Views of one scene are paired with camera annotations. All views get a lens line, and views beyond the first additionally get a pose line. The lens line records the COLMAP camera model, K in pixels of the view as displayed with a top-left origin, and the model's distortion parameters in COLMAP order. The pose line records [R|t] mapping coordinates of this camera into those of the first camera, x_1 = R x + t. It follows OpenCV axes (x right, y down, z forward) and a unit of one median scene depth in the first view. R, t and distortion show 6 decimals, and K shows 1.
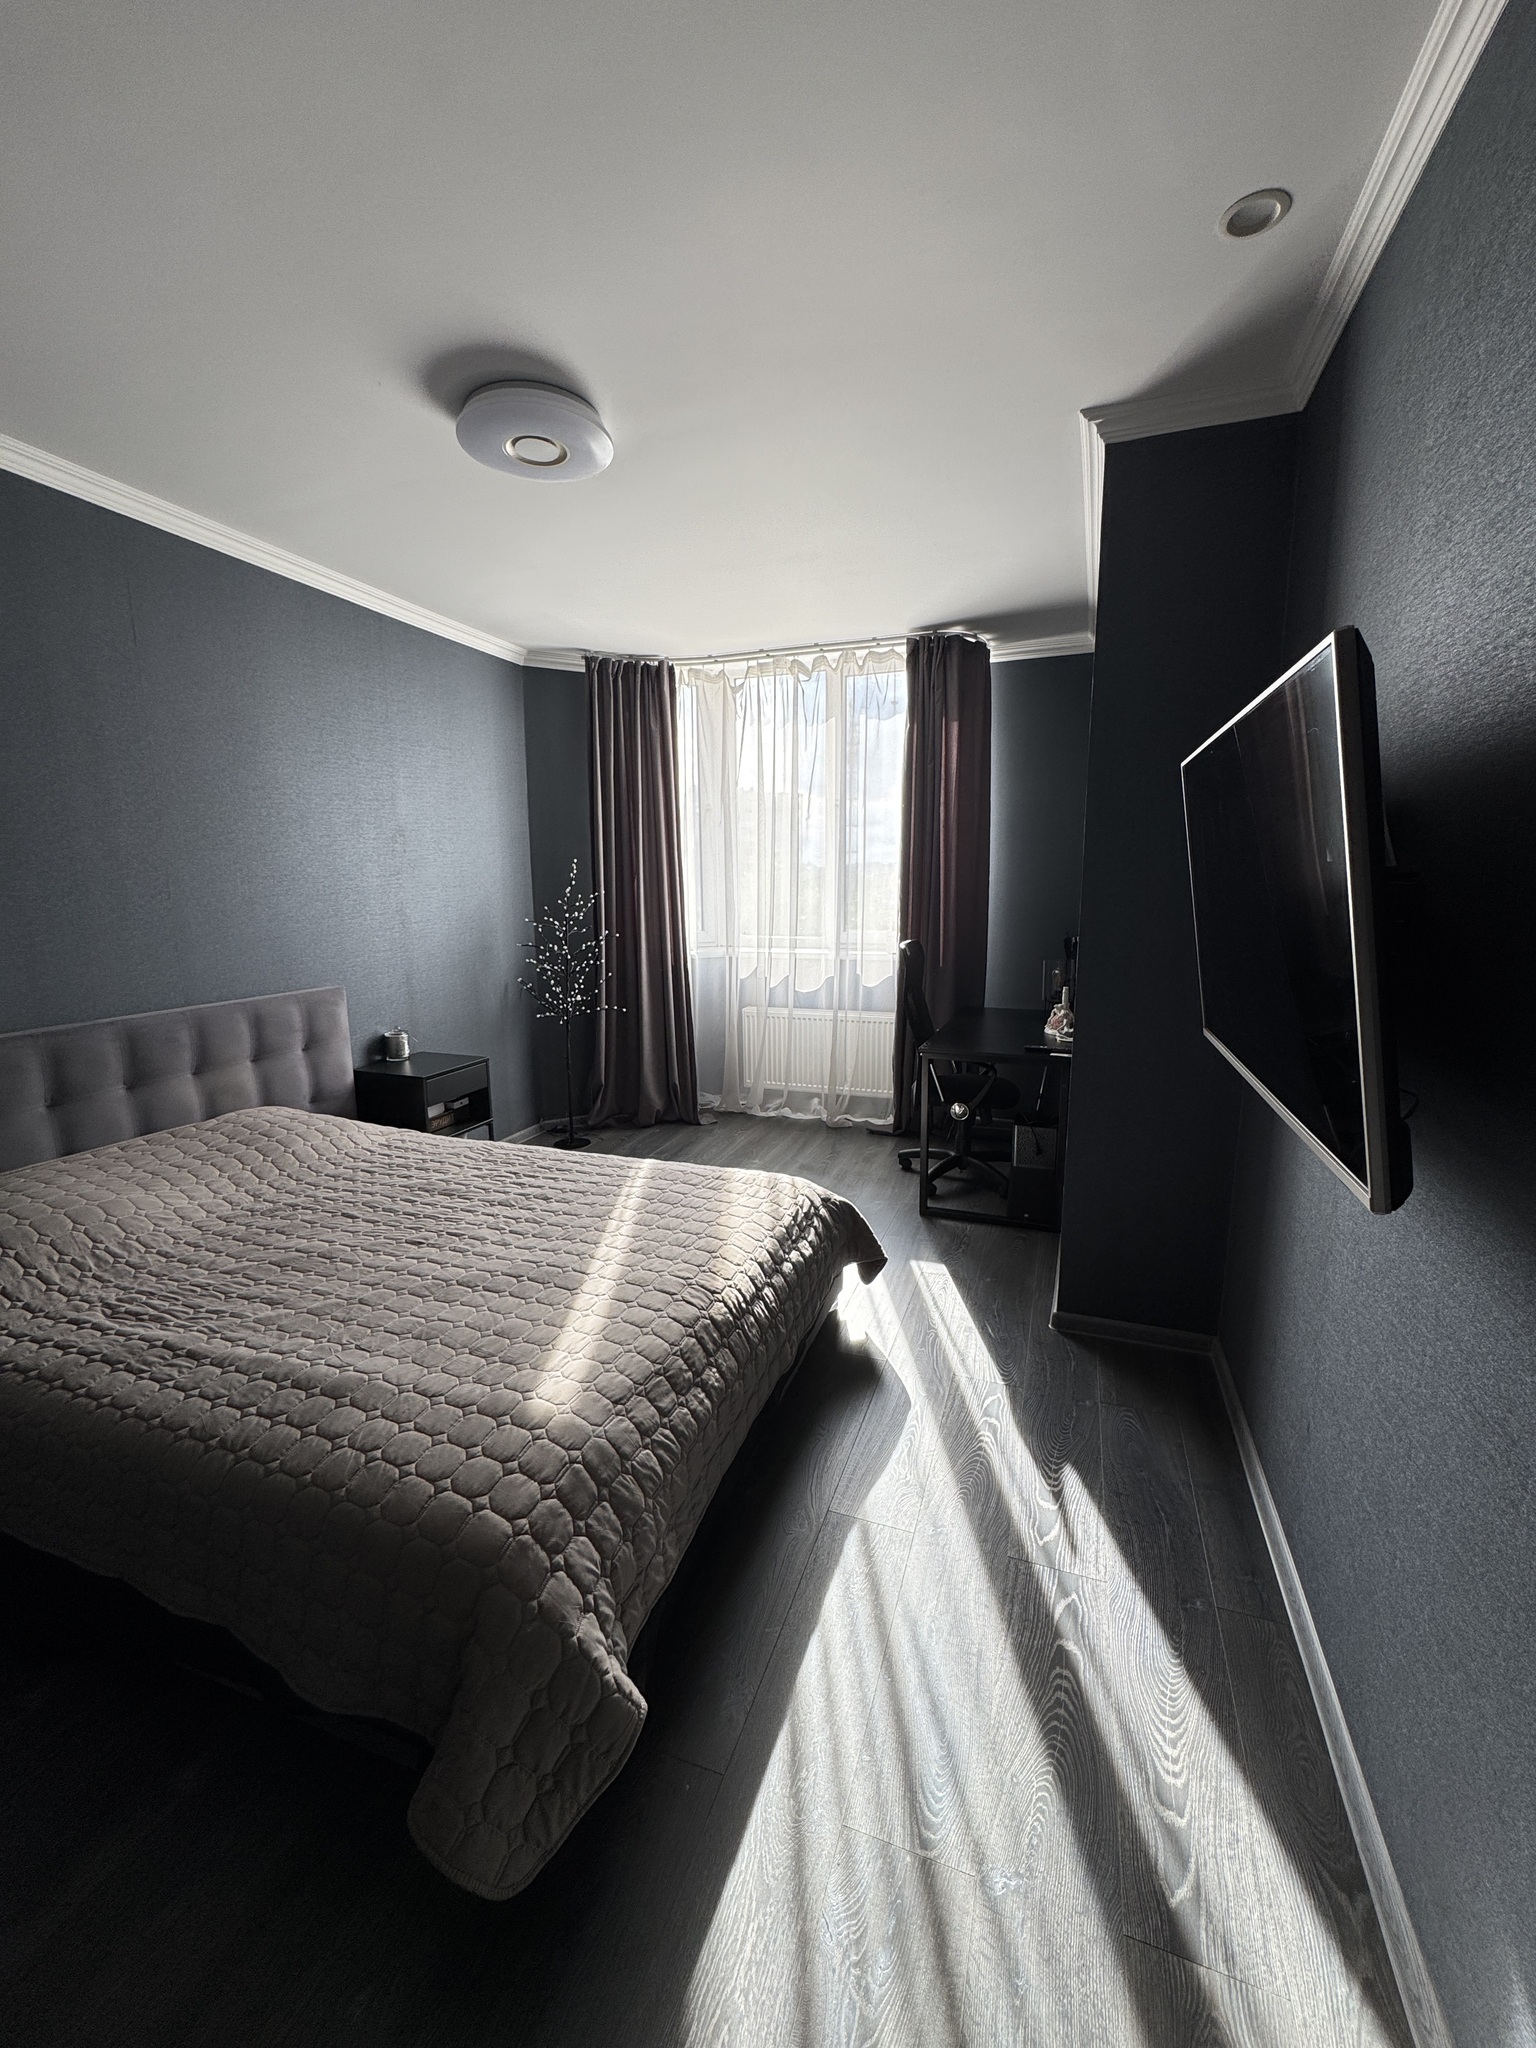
lens RADIAL K [[810.0, 0, 768.0], [0, 810.0, 1024.0], [0, 0, 1]] dist [-0.001774, -0.000232]
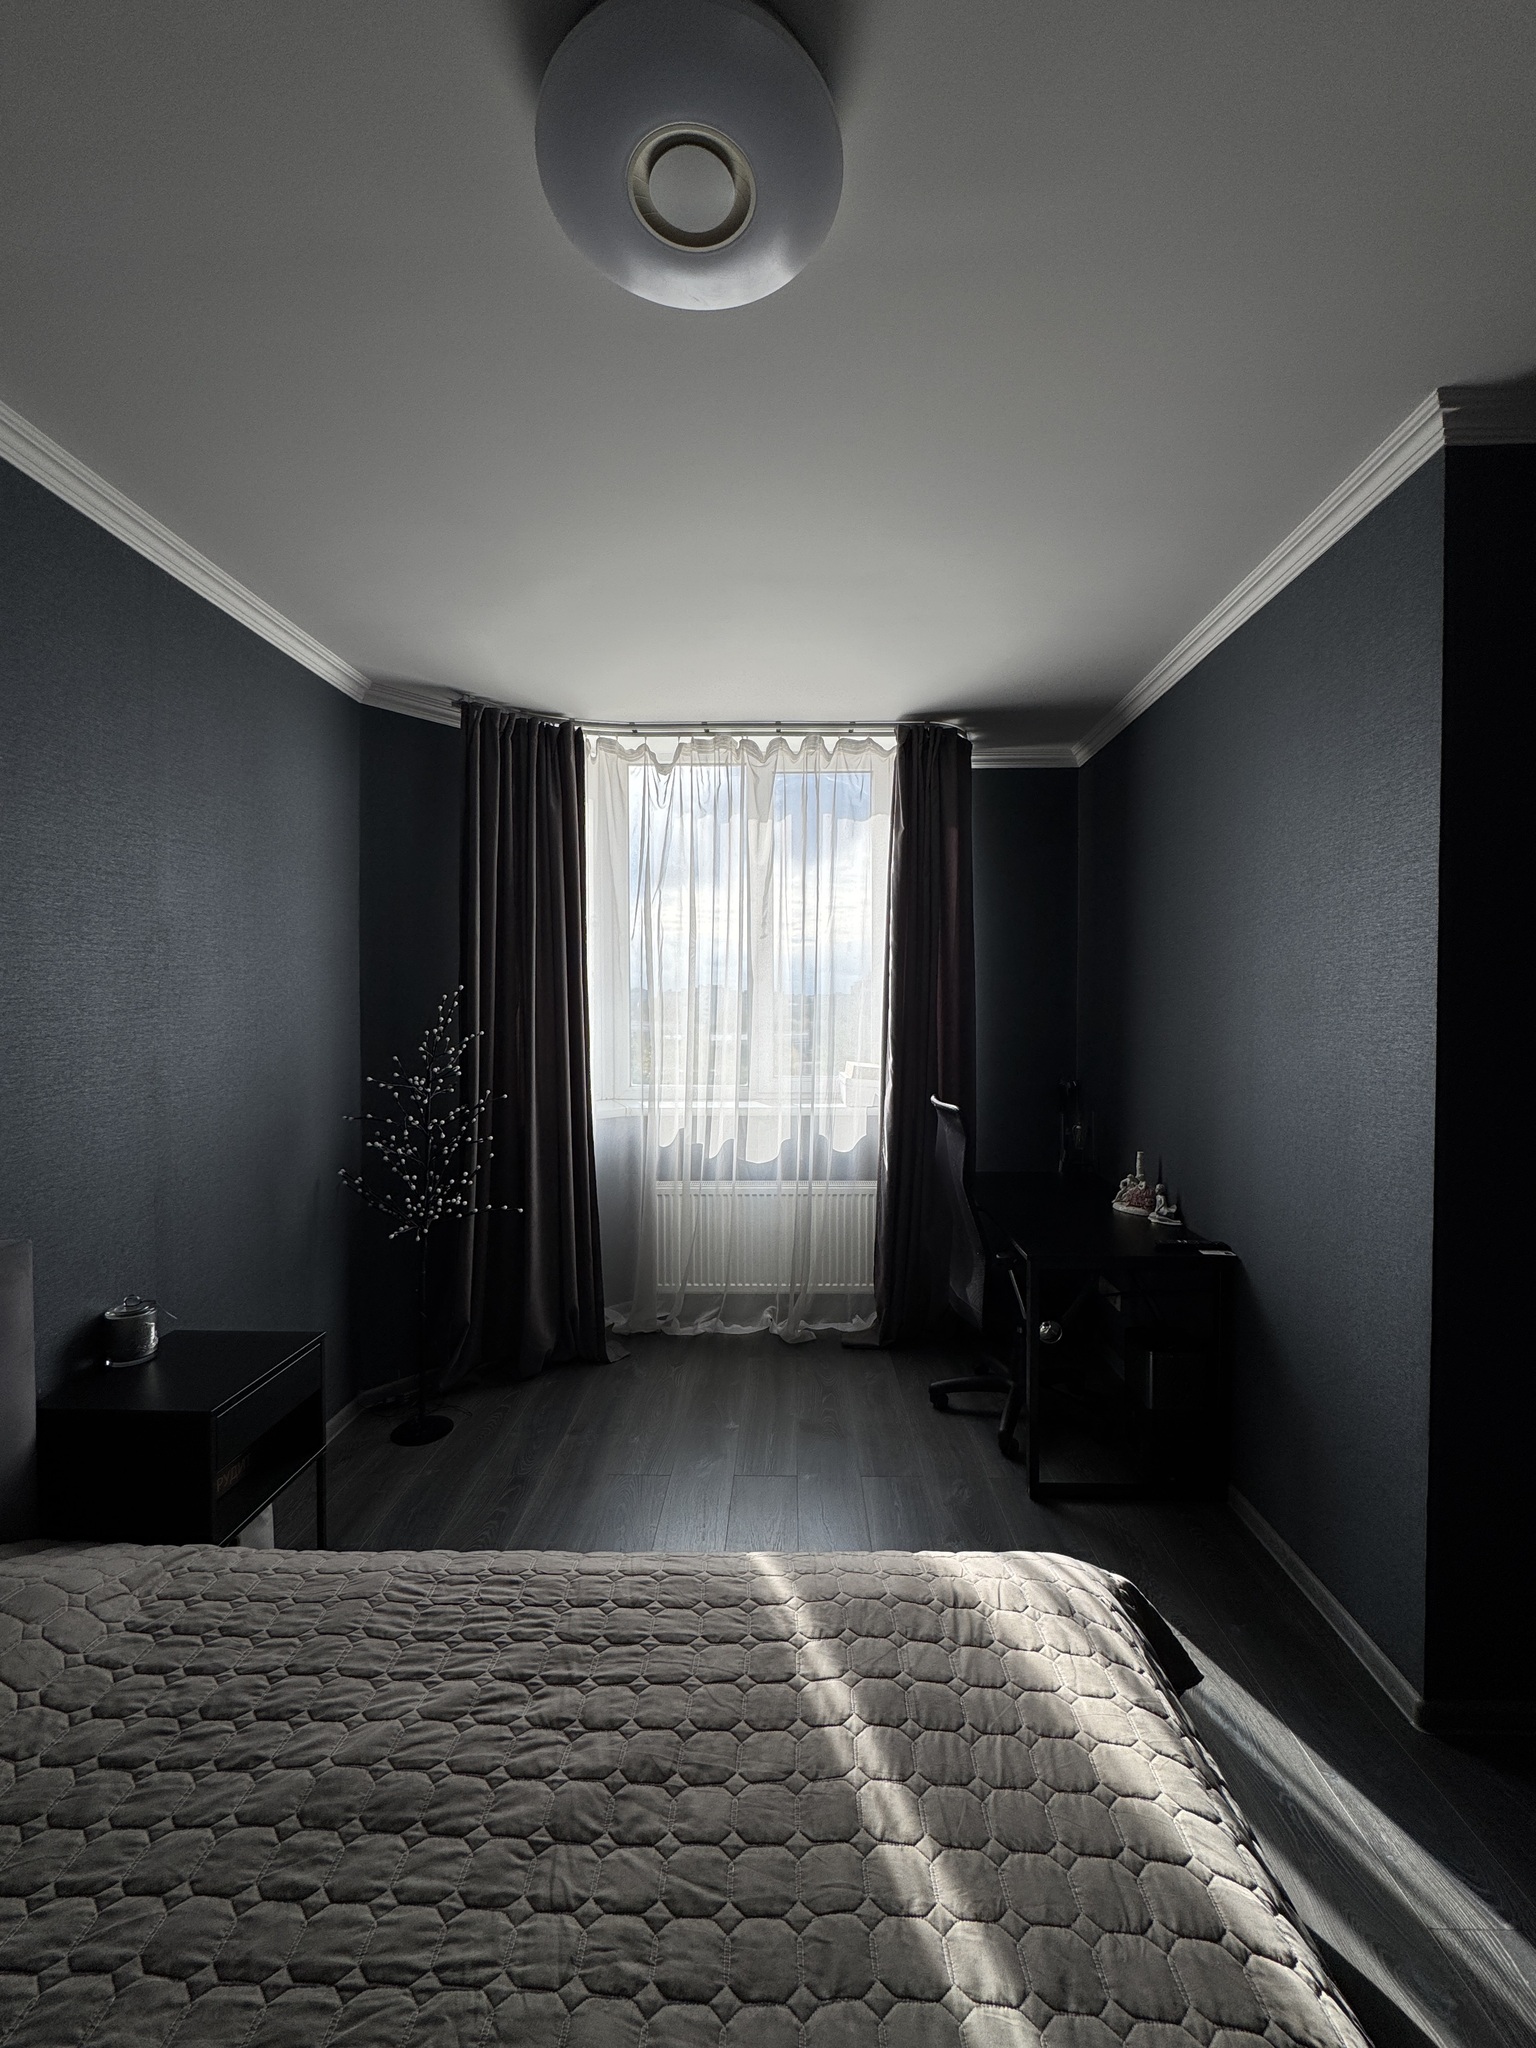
lens RADIAL K [[810.0, 0, 768.0], [0, 810.0, 1024.0], [0, 0, 1]] dist [-0.001774, -0.000232]
pose [[0.945900, -0.001367, 0.324454, -0.204296], [0.050652, 0.988353, -0.143504, -0.063058], [-0.320479, 0.152175, 0.934952, 0.301581]]
